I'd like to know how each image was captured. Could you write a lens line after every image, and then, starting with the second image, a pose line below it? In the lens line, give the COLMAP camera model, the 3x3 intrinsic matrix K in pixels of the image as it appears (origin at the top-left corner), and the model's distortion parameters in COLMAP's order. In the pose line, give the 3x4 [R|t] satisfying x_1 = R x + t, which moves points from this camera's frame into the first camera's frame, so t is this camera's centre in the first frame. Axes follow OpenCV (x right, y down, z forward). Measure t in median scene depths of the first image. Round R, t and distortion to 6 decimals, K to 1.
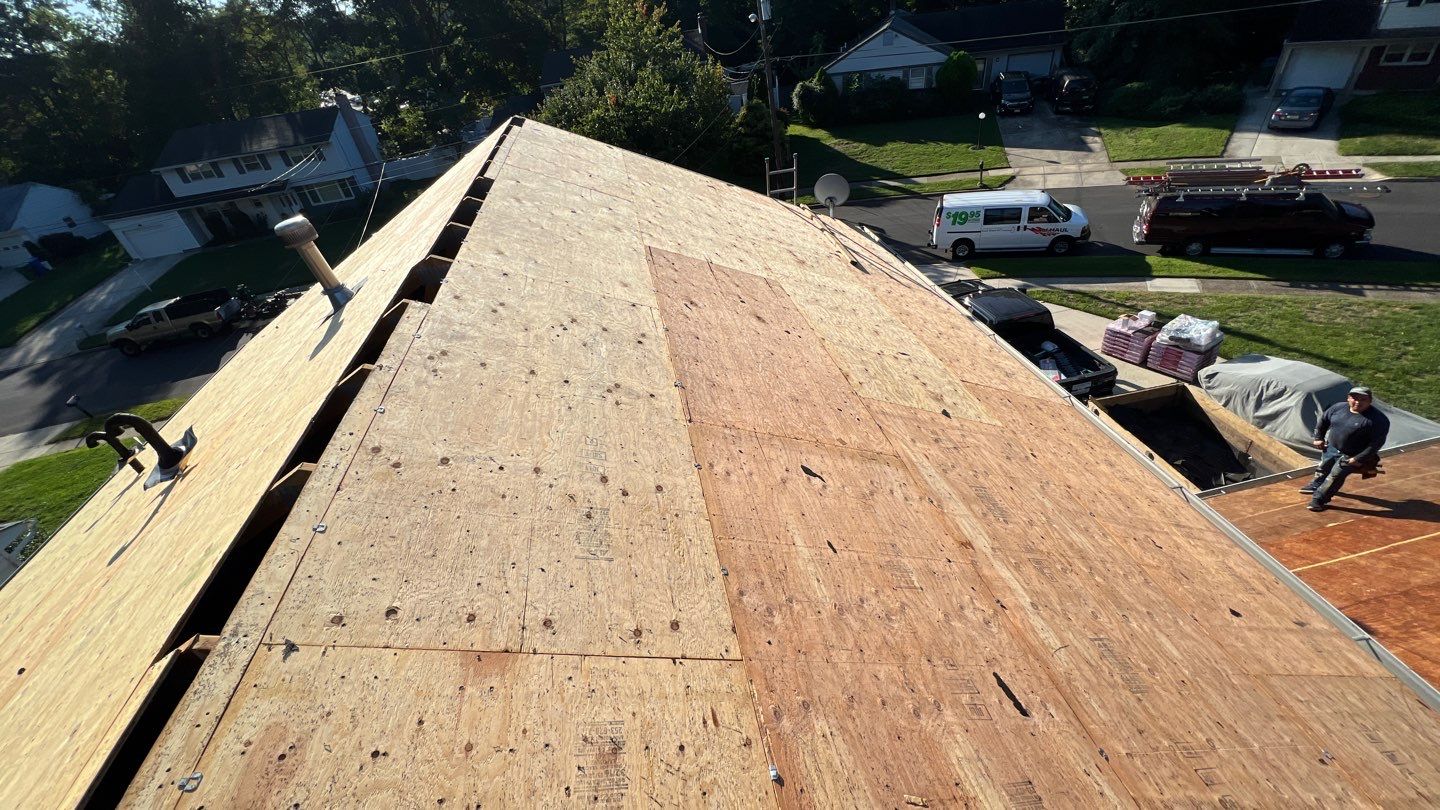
lens RADIAL K [[580.6, 0, 714.8], [0, 580.6, 402.7], [0, 0, 1]] dist [-0.002189, 0.001148]
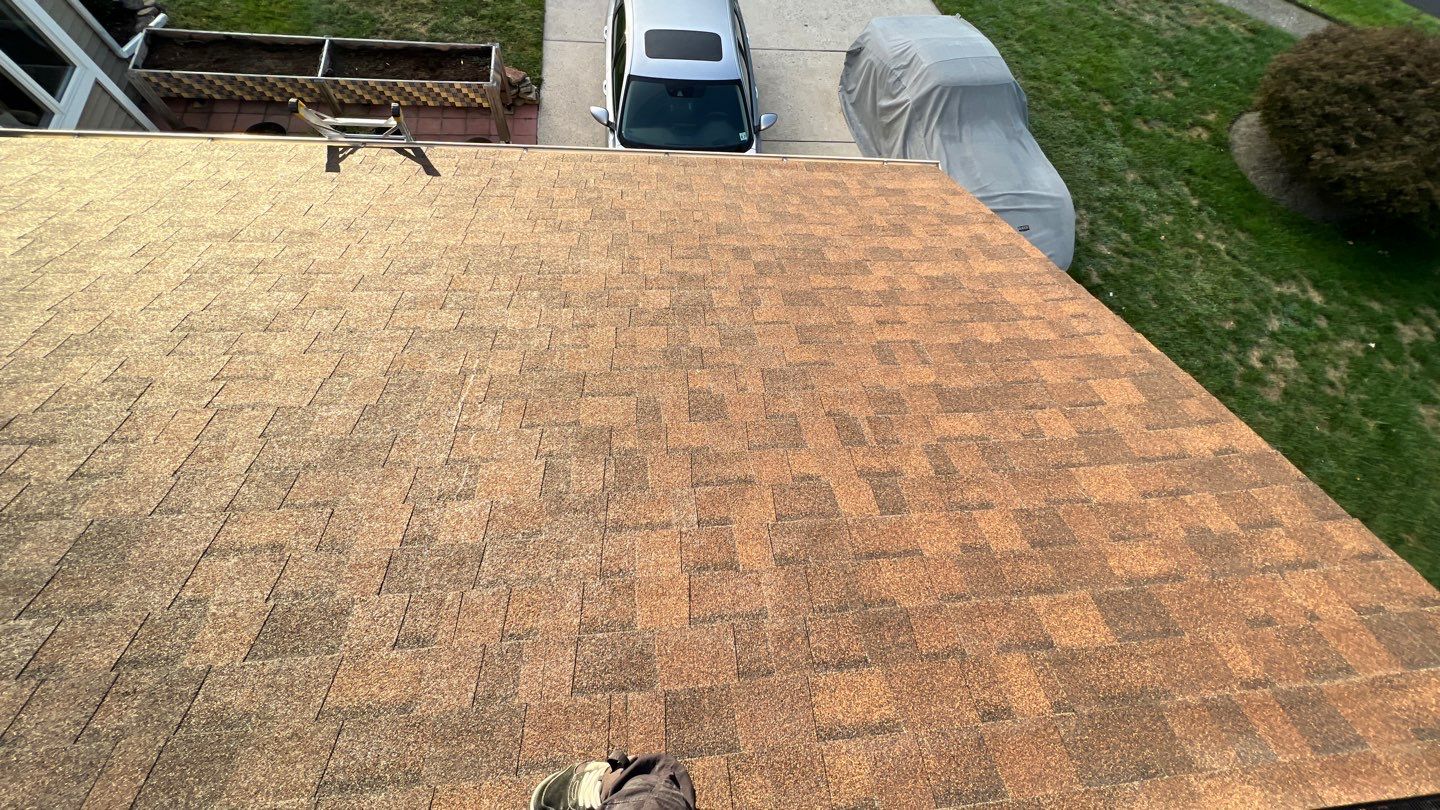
lens RADIAL K [[580.6, 0, 717.7], [0, 580.6, 401.8], [0, 0, 1]] dist [-0.002189, 0.001148]
pose [[0.965519, 0.186634, 0.181497, 0.296850], [-0.254086, 0.827386, 0.500872, 0.004329], [-0.056689, -0.529717, 0.846278, 0.132178]]
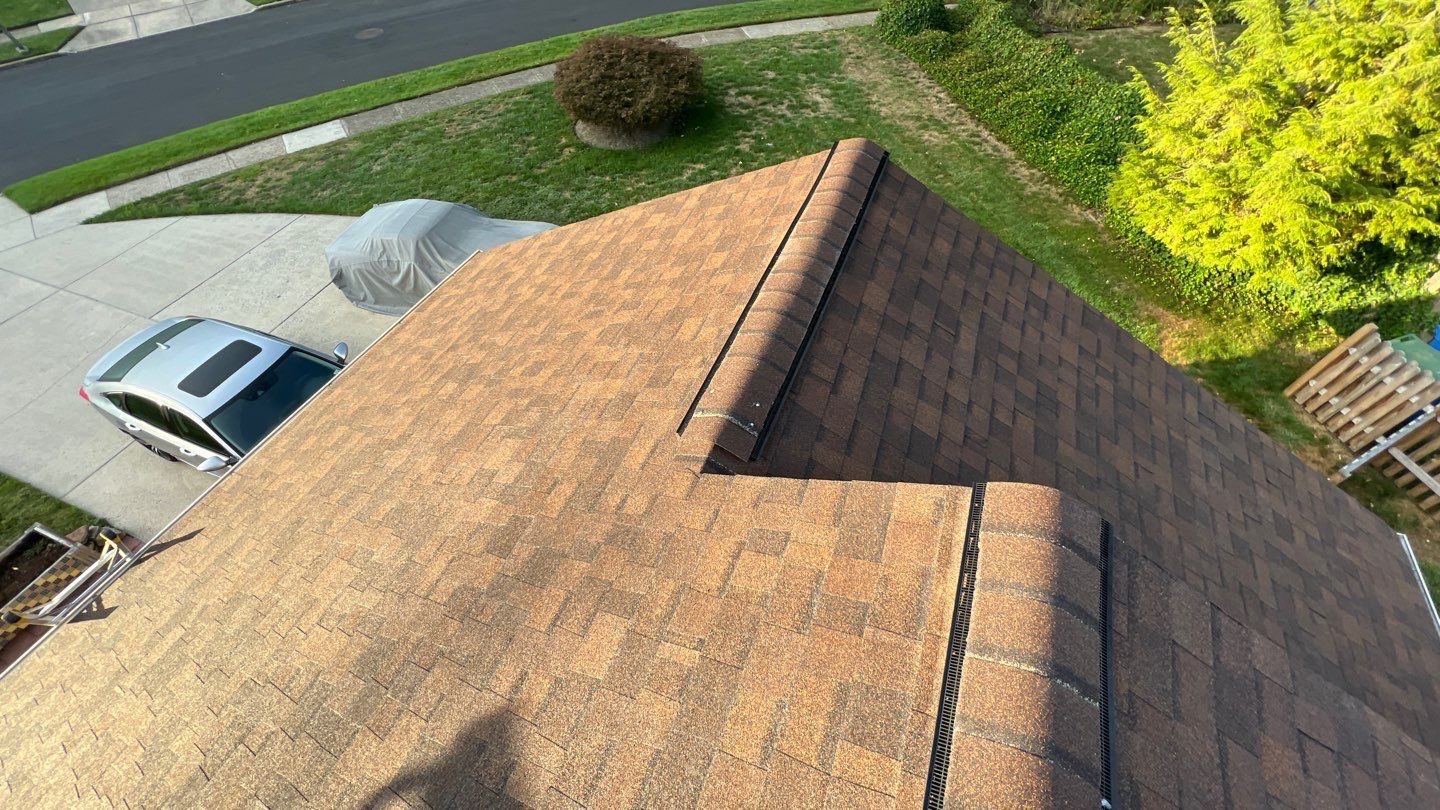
lens RADIAL K [[580.6, 0, 718.3], [0, 580.6, 401.5], [0, 0, 1]] dist [-0.002189, 0.001148]
pose [[0.535749, -0.564962, 0.627527, 0.252603], [0.436327, 0.821503, 0.367086, 0.018769], [-0.722905, 0.077141, 0.686628, 0.086492]]
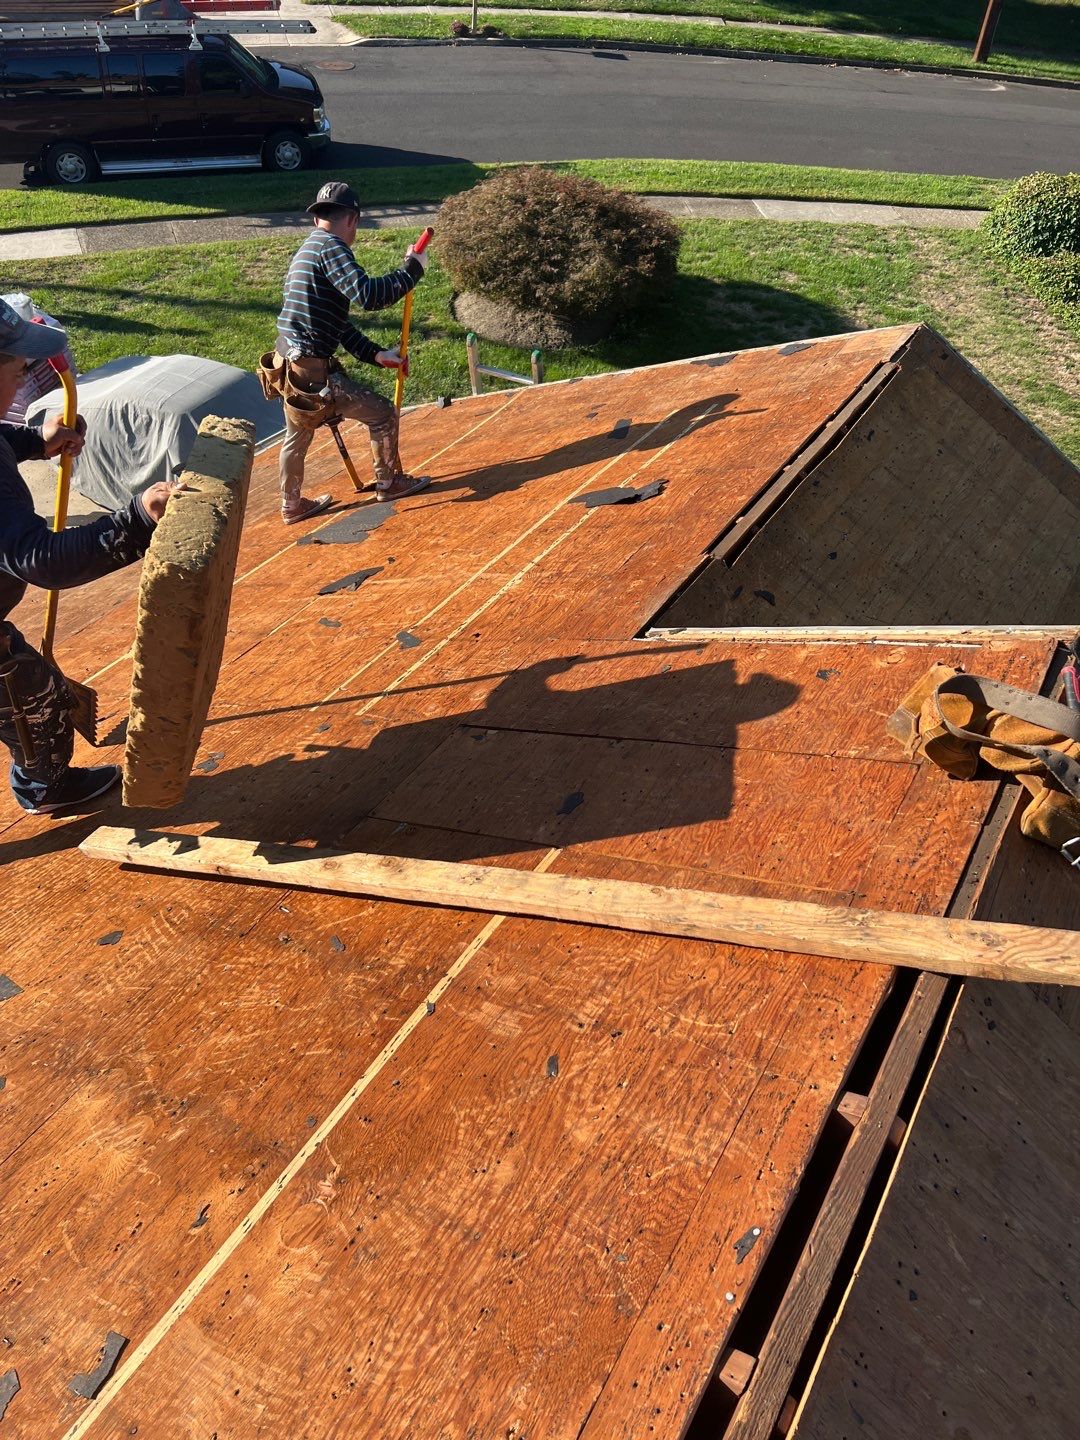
lens RADIAL K [[1093.4, 0, 536.5], [0, 1093.4, 725.4], [0, 0, 1]] dist [0.042211, -0.051343]
pose [[0.657548, -0.365293, 0.658932, 0.211948], [0.278785, 0.930488, 0.237637, 0.032872], [-0.699935, 0.027443, 0.713679, 0.071664]]
